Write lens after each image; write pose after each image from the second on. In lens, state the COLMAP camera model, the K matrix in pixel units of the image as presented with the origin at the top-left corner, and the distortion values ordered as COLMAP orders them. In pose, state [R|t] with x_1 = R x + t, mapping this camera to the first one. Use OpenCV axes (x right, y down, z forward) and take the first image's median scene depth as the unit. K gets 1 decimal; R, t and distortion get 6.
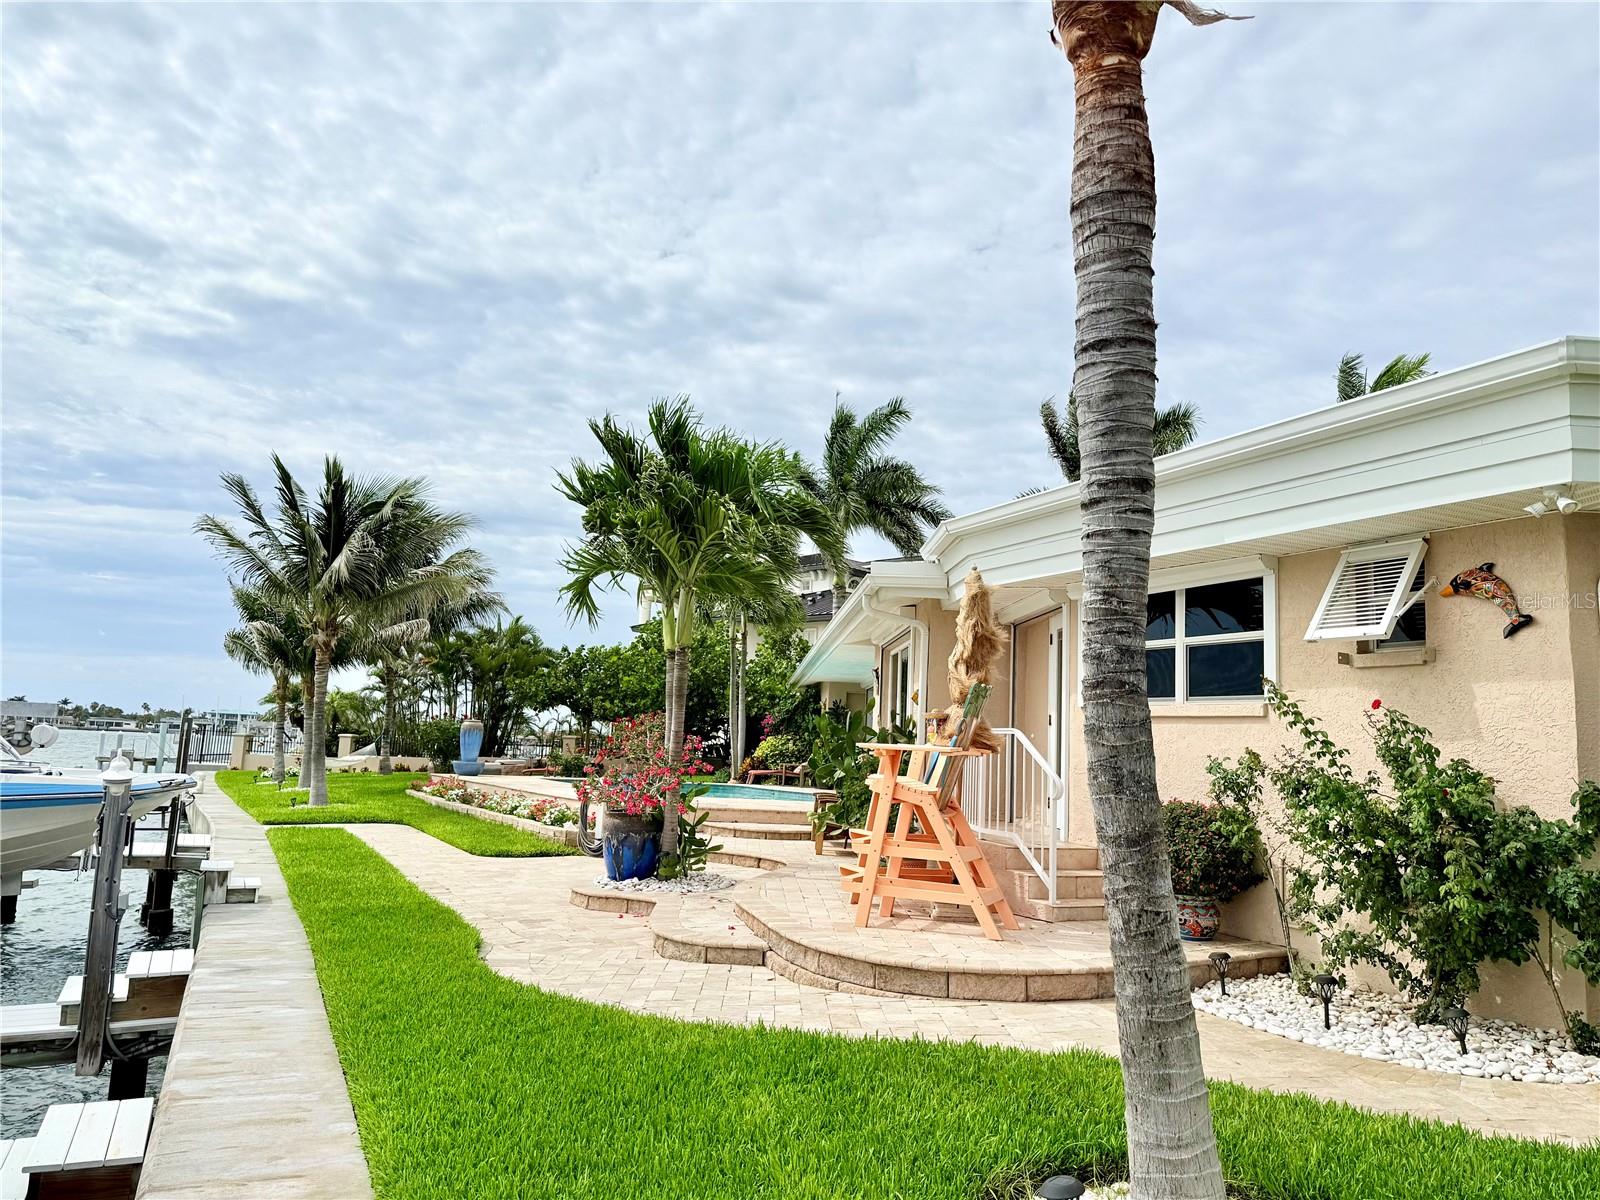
lens RADIAL K [[1201.2, 0, 809.2], [0, 1201.2, 602.4], [0, 0, 1]] dist [0.149383, -0.126101]
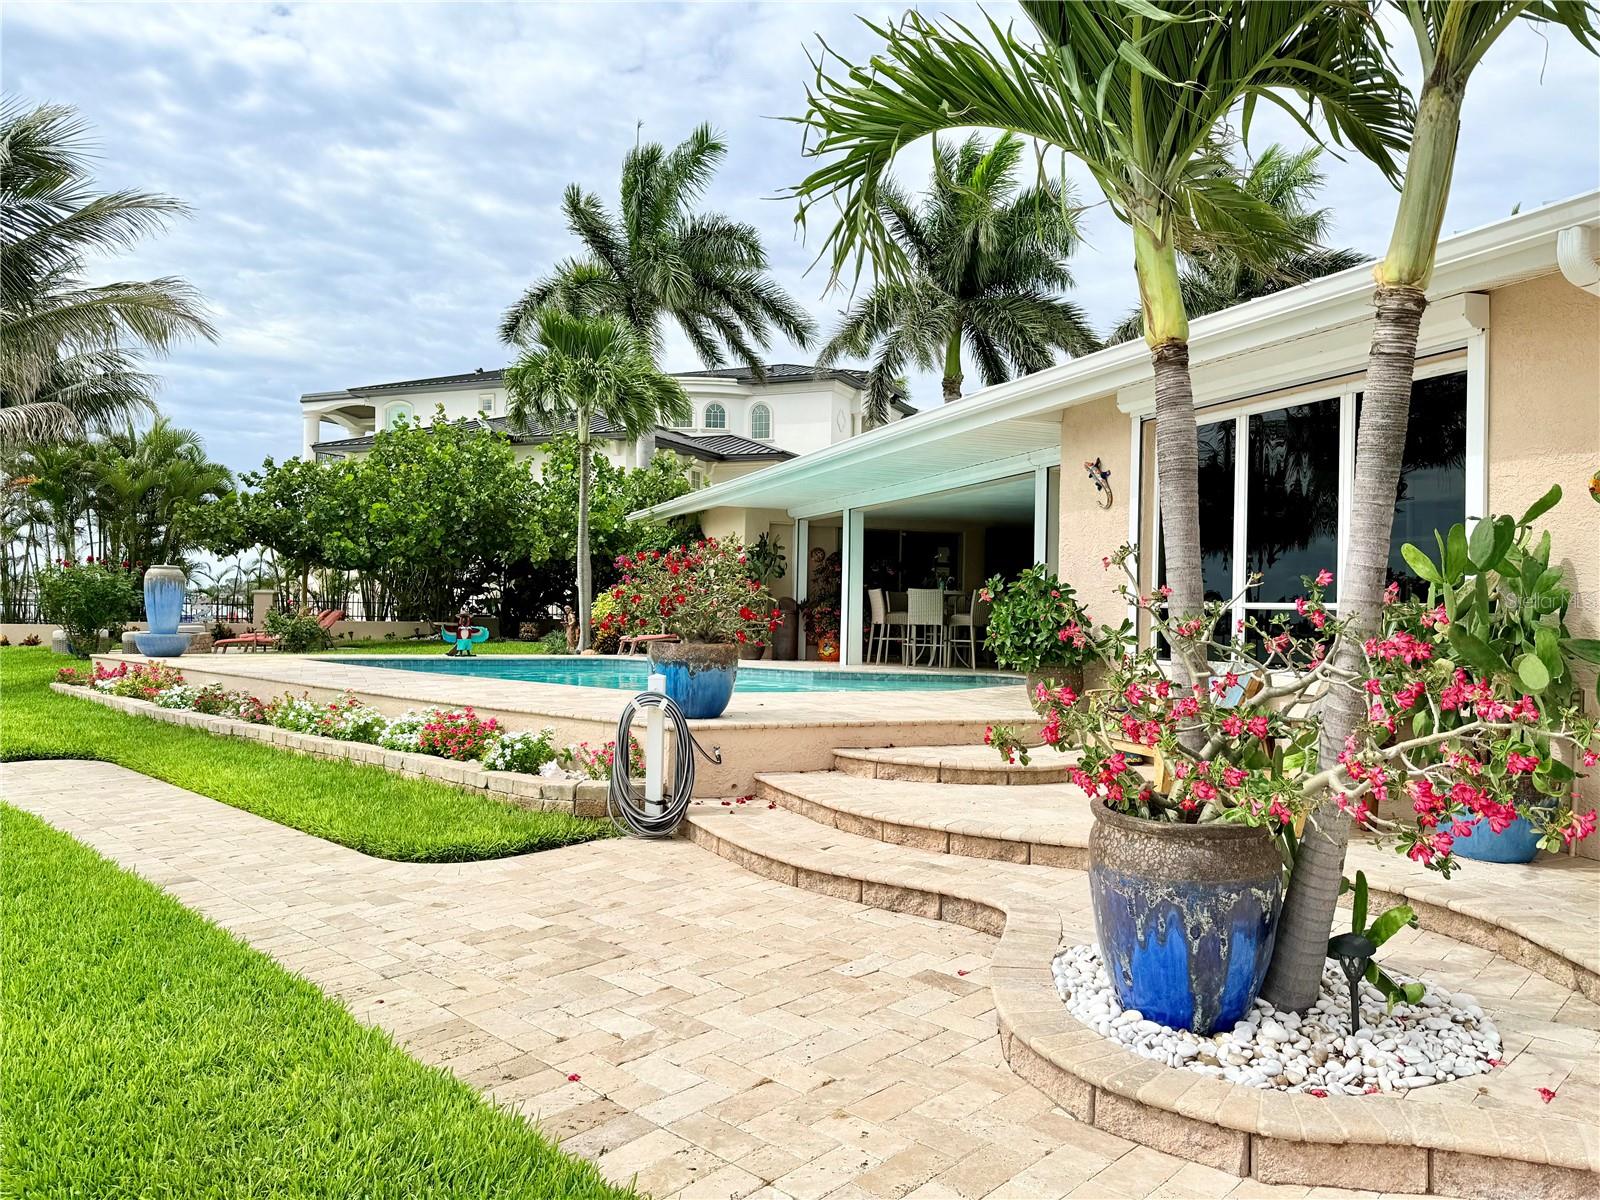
lens RADIAL K [[1159.1, 0, 800.0], [0, 1159.1, 600.0], [0, 0, 1]] dist [-0.002169, -0.002816]
pose [[0.945062, -0.019273, 0.326323, -0.166800], [-0.020450, 0.992820, 0.117859, 0.040672], [-0.326252, -0.118058, 0.937882, 0.362059]]
